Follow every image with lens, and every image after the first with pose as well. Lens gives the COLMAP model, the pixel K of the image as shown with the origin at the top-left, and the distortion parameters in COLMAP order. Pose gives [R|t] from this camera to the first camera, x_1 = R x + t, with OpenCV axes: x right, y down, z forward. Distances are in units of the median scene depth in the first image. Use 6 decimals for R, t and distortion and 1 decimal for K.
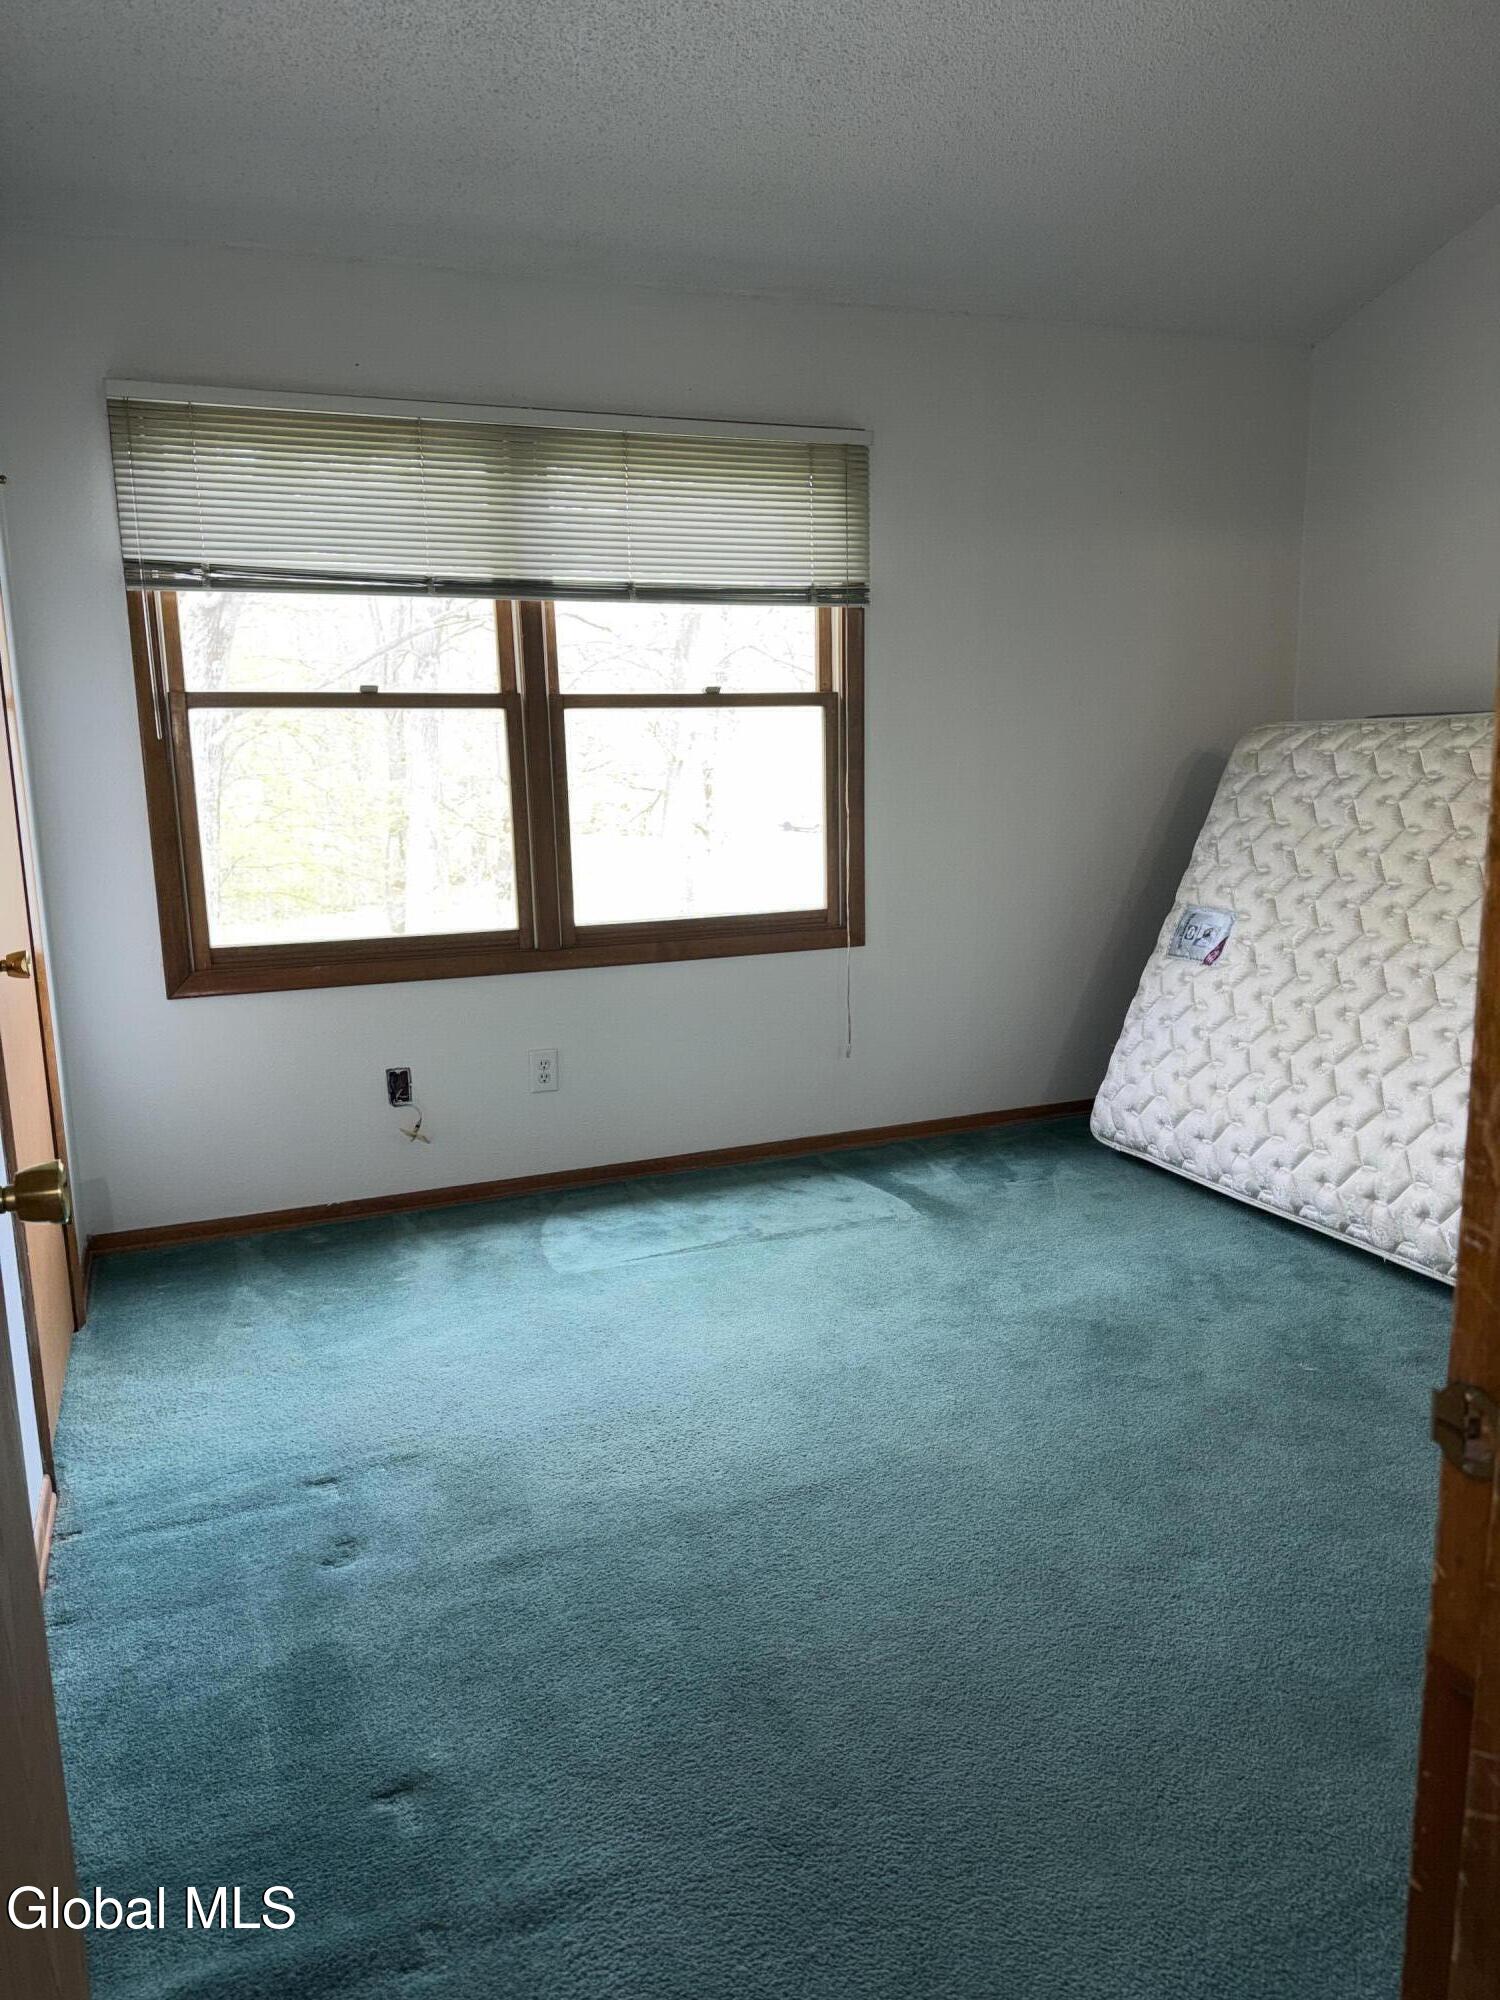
lens RADIAL K [[1388.4, 0, 782.3], [0, 1388.4, 1000.6], [0, 0, 1]] dist [0.072834, -0.096045]
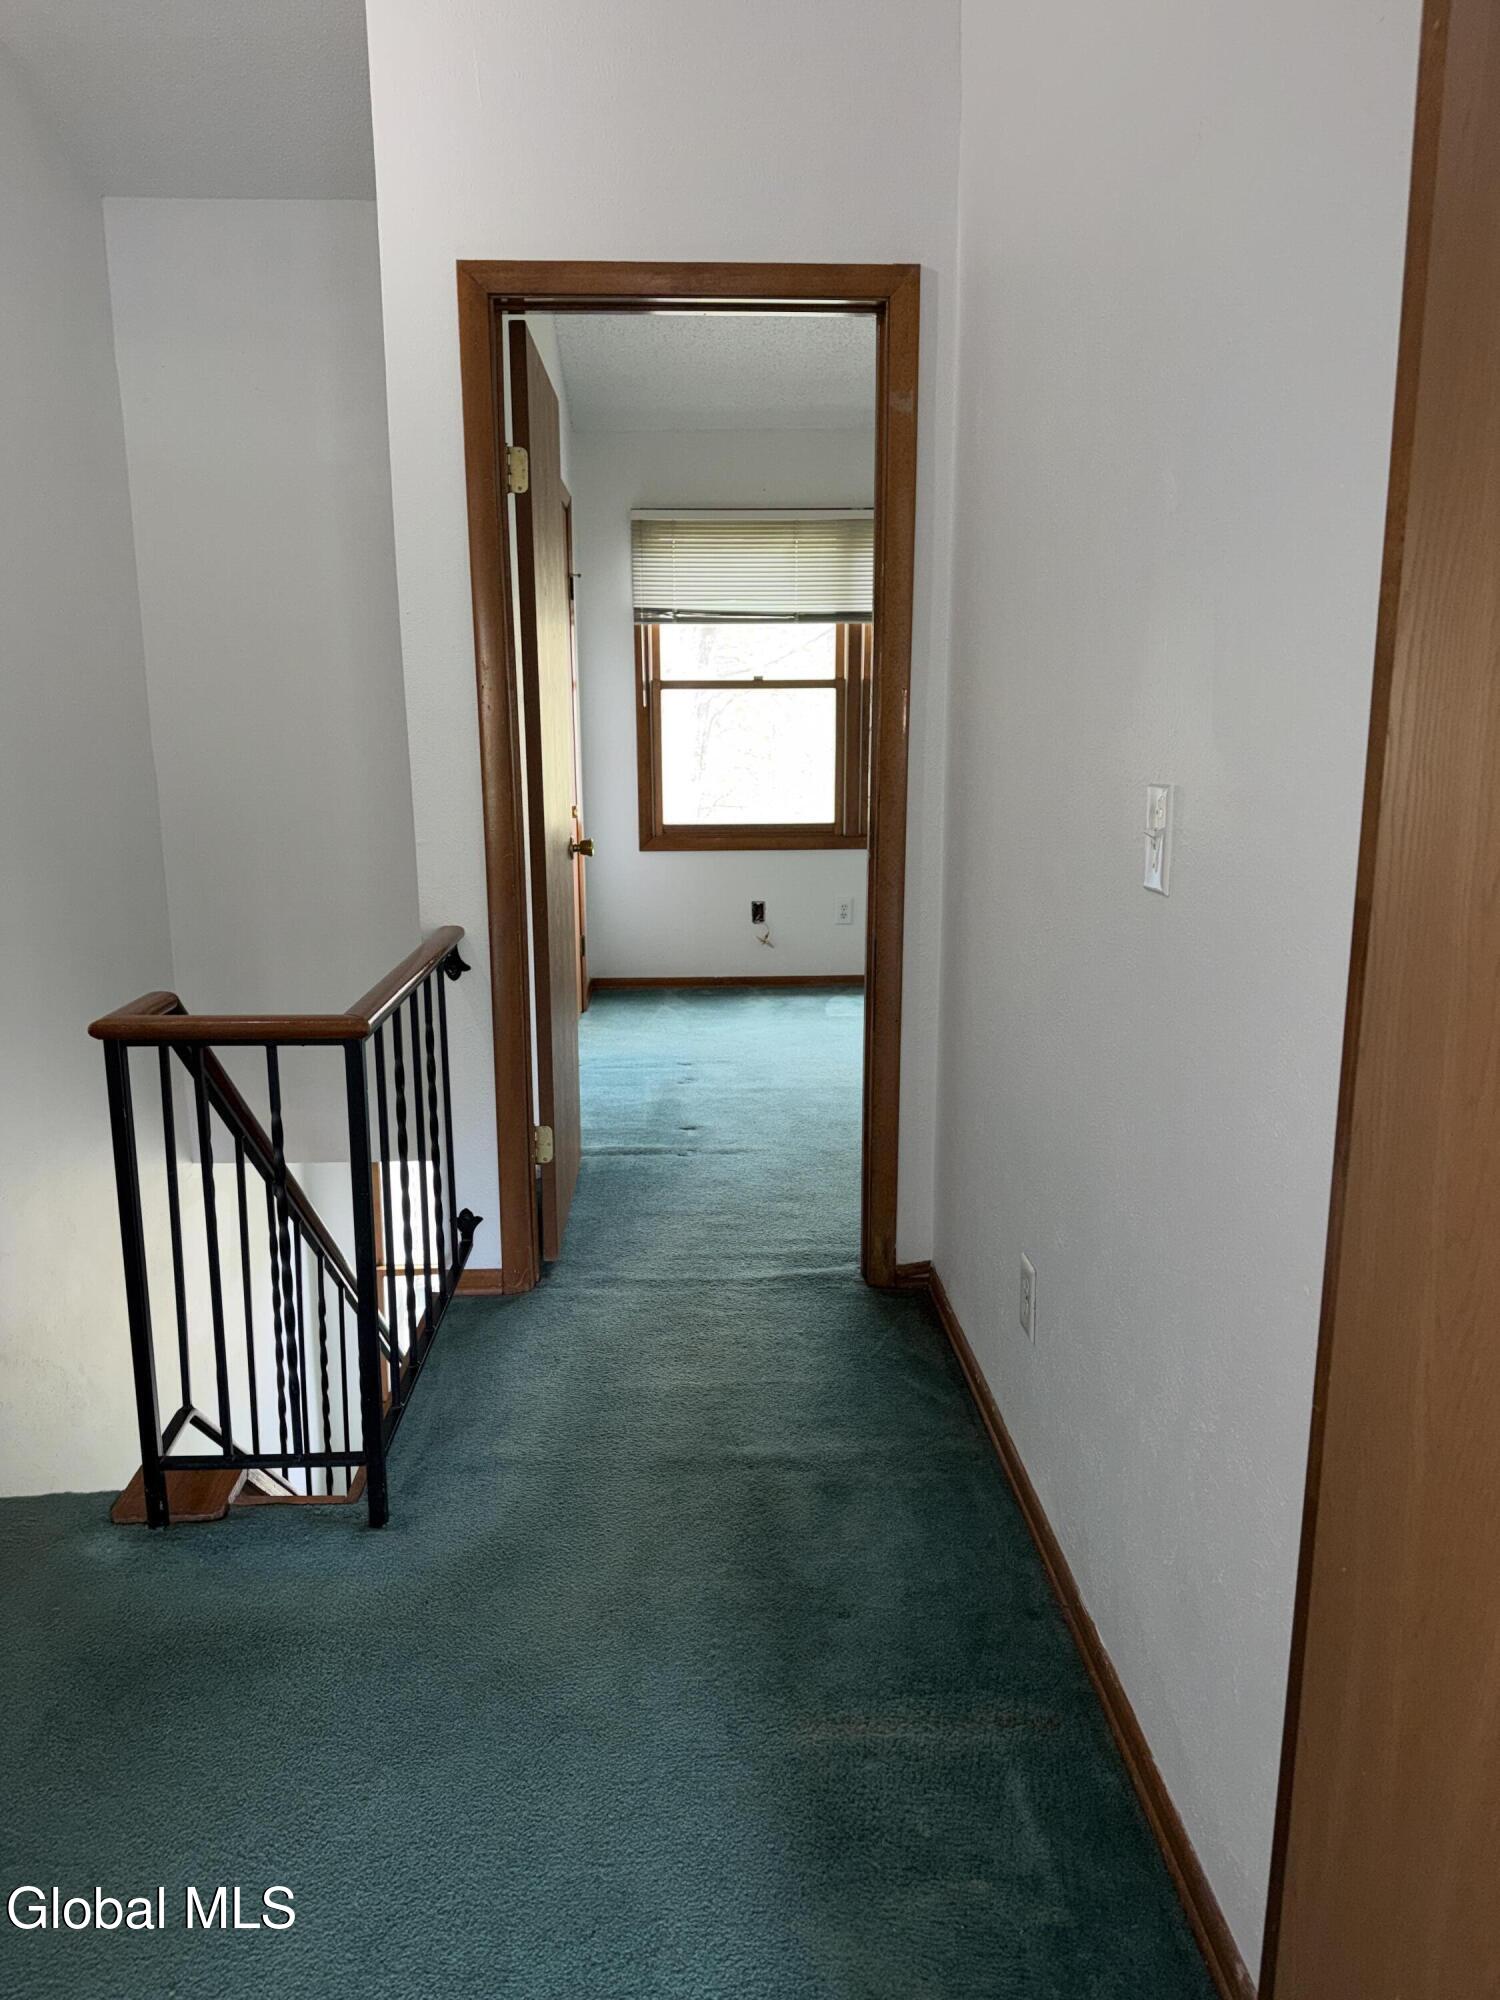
lens RADIAL K [[1388.4, 0, 750.5], [0, 1388.4, 994.2], [0, 0, 1]] dist [0.072834, -0.096045]
pose [[0.936768, 0.079059, -0.340904, 0.329981], [-0.073248, 0.996865, 0.029906, 0.121402], [0.342200, -0.003044, 0.939622, -0.650988]]
